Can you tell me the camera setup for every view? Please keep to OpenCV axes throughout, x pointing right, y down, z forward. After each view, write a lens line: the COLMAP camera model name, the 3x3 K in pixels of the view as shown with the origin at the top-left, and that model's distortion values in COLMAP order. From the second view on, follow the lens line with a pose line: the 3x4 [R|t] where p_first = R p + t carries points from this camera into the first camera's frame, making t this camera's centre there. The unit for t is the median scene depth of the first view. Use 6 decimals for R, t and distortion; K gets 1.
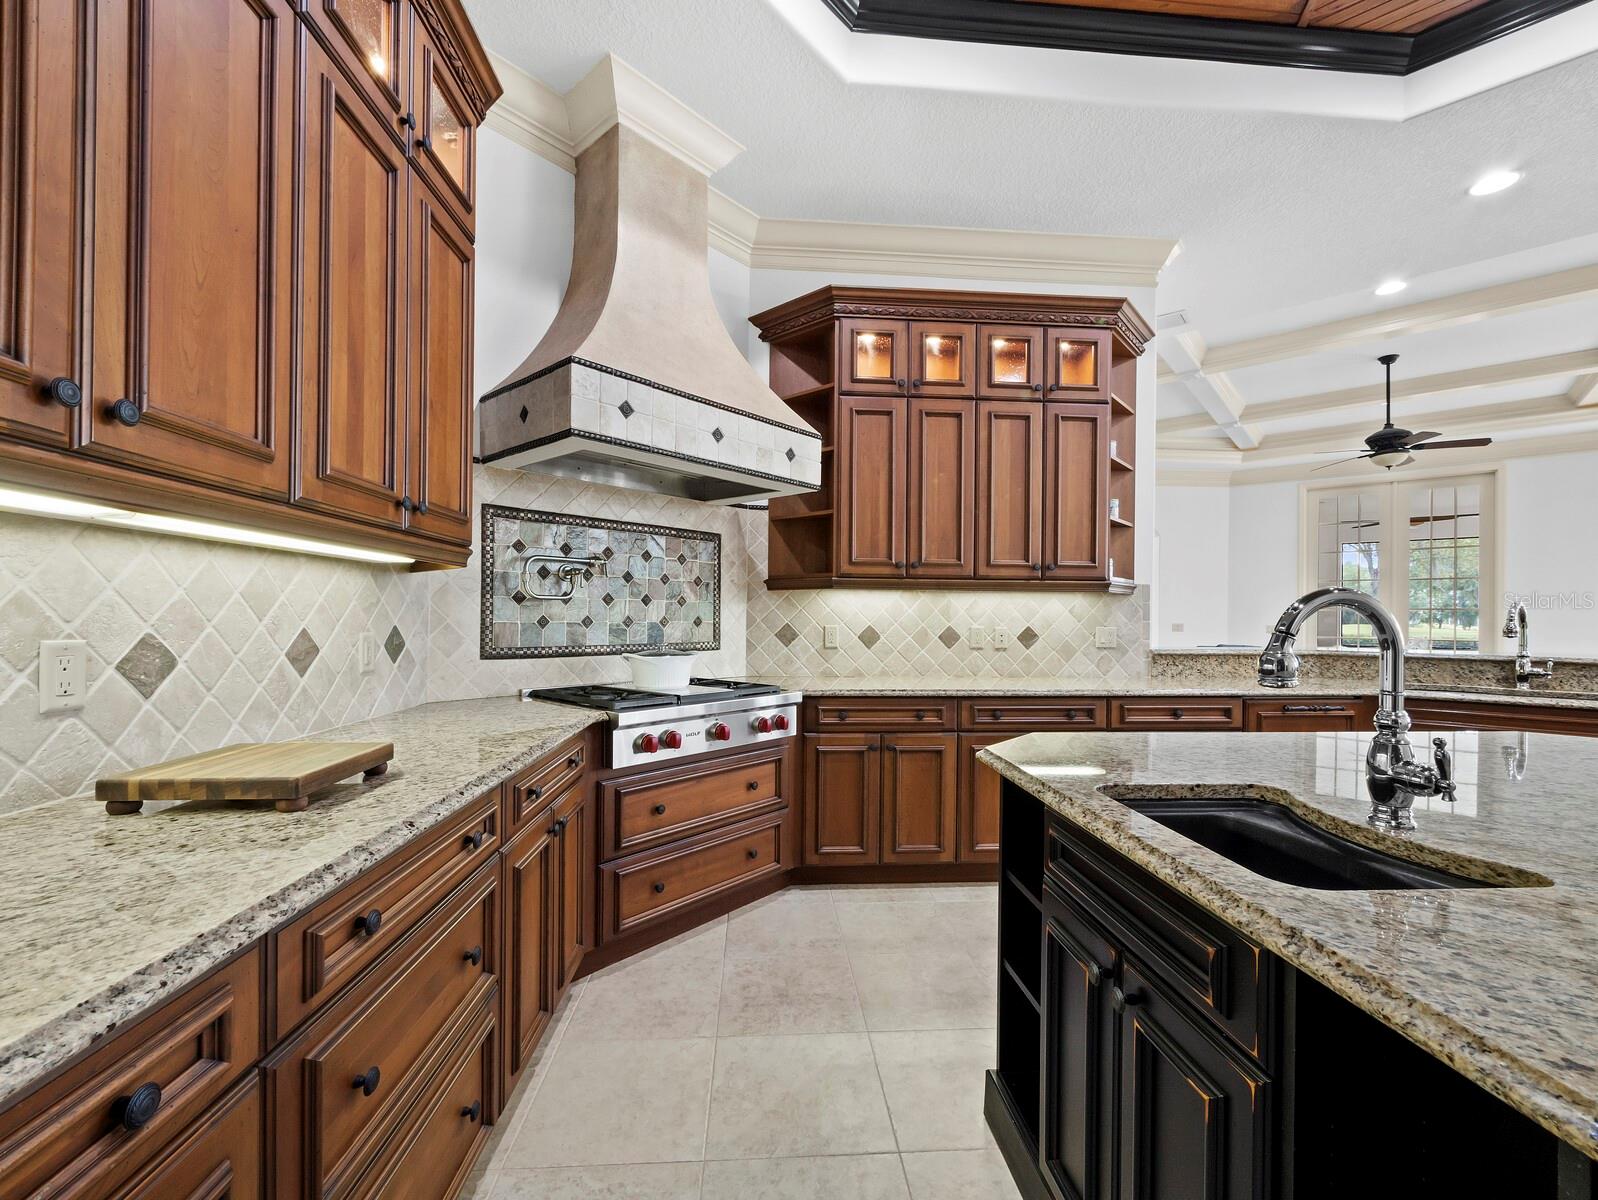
lens RADIAL K [[665.9, 0, 804.1], [0, 665.9, 611.7], [0, 0, 1]] dist [-0.002087, 0.000579]
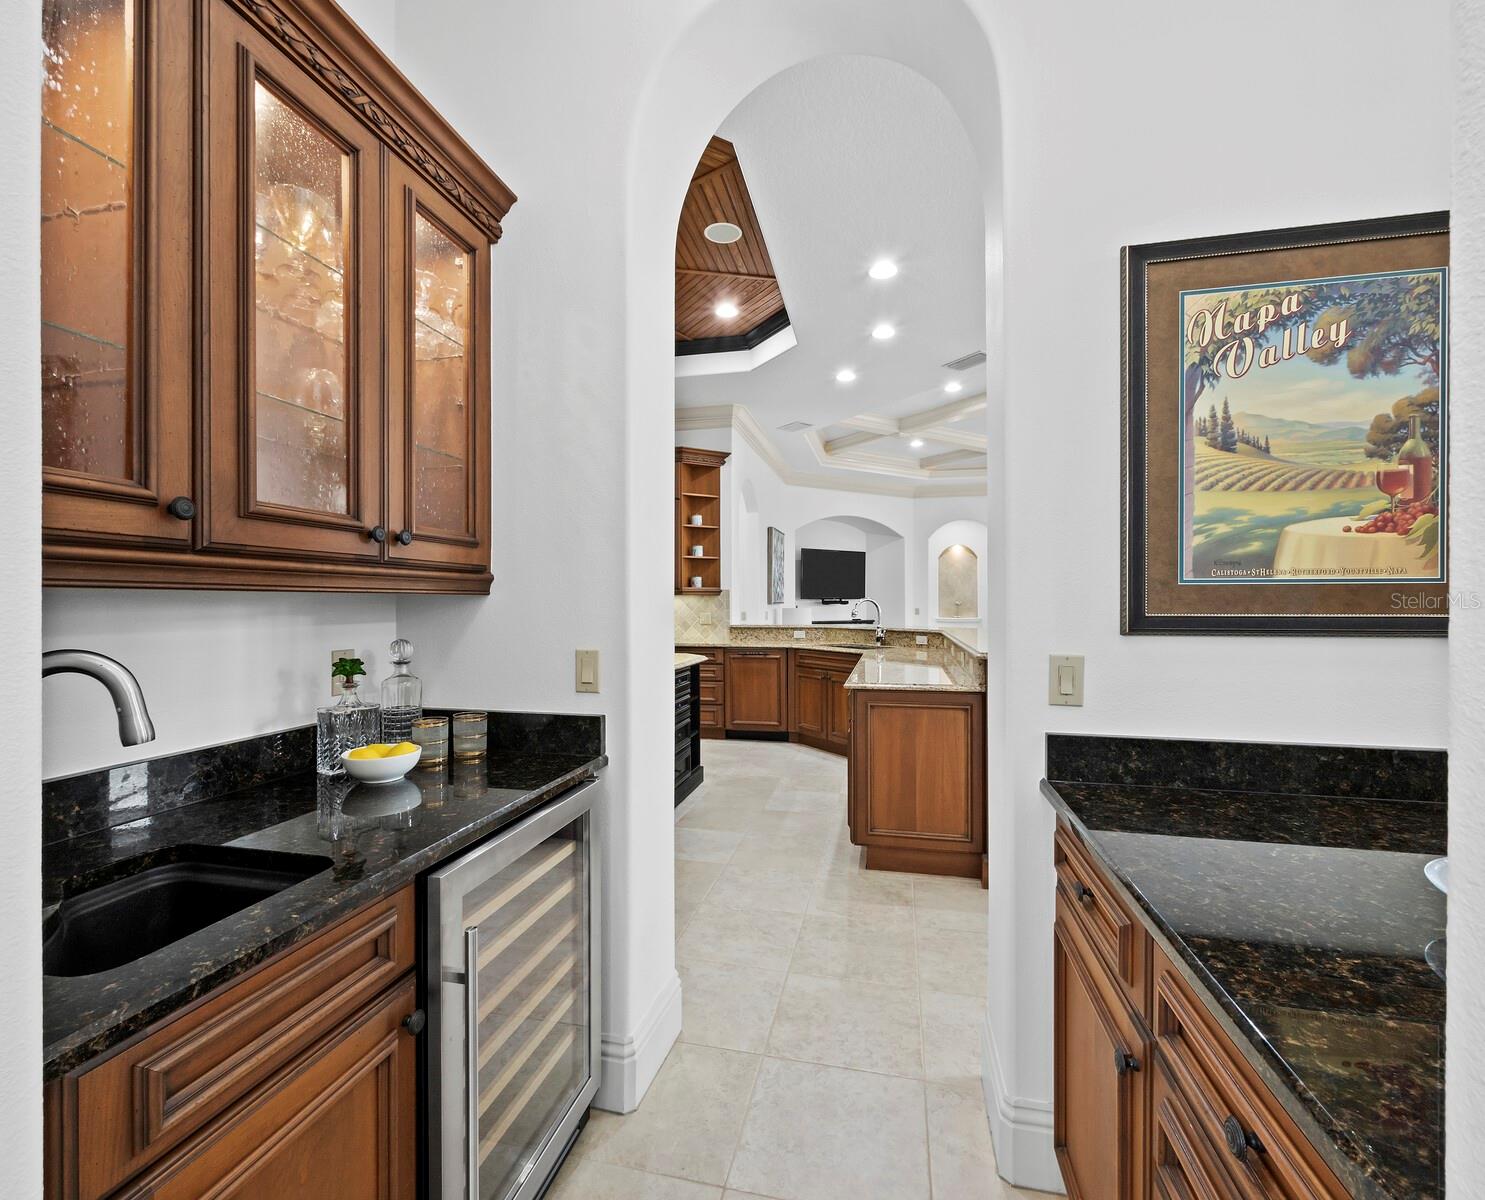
lens RADIAL K [[641.5, 0, 739.1], [0, 641.5, 601.4], [0, 0, 1]] dist [-0.002011, -0.000036]
pose [[0.957818, -0.012998, -0.287083, 1.185481], [0.014584, 0.999888, 0.003385, -0.015840], [0.287006, -0.007429, 0.957900, -0.781067]]
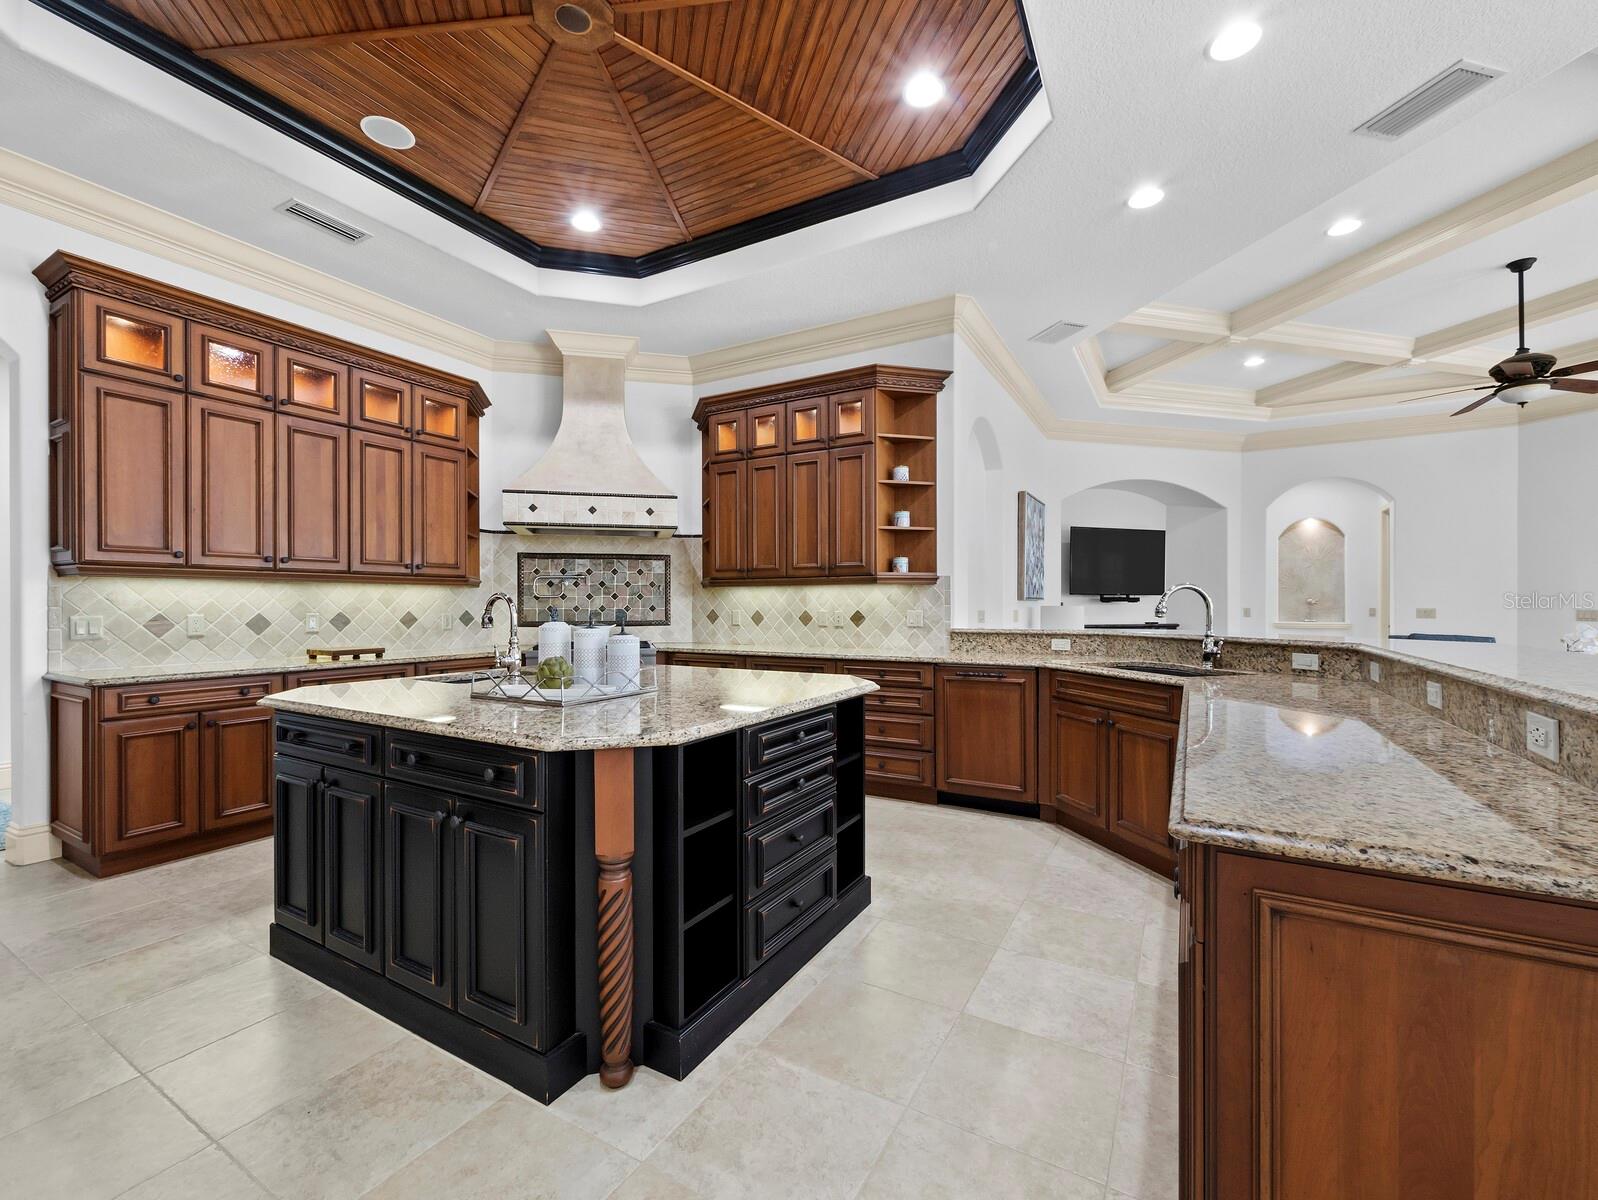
lens RADIAL K [[665.9, 0, 805.8], [0, 665.9, 608.0], [0, 0, 1]] dist [-0.002087, 0.000579]
pose [[0.836324, -0.007634, -0.548182, 1.092554], [0.013401, 0.999889, 0.006520, 0.008356], [0.548071, -0.012799, 0.836334, -0.201896]]
